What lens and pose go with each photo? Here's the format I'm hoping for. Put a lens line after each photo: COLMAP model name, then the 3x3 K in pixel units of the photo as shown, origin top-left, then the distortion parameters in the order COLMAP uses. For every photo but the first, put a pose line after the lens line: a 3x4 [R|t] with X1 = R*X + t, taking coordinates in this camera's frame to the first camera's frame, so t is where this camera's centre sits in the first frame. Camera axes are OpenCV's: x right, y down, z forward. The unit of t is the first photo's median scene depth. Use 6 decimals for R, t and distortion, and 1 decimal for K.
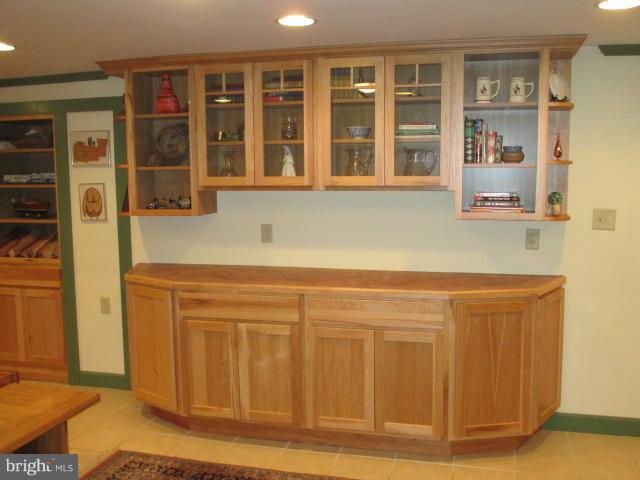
lens RADIAL K [[533.7, 0, 320.0], [0, 533.7, 240.0], [0, 0, 1]] dist [-0.080688, 0.081491]
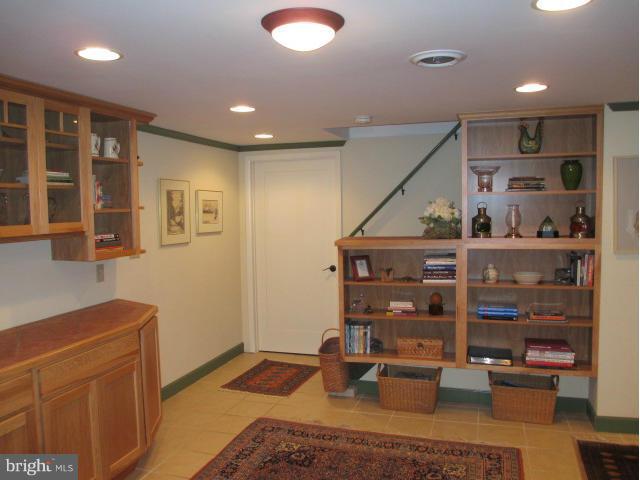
lens RADIAL K [[533.7, 0, 320.0], [0, 533.7, 240.0], [0, 0, 1]] dist [-0.080688, 0.081491]
pose [[0.102667, -0.068444, 0.992358, -0.682058], [0.113534, 0.991917, 0.056667, -0.081596], [-0.988215, 0.106848, 0.109608, 0.379026]]
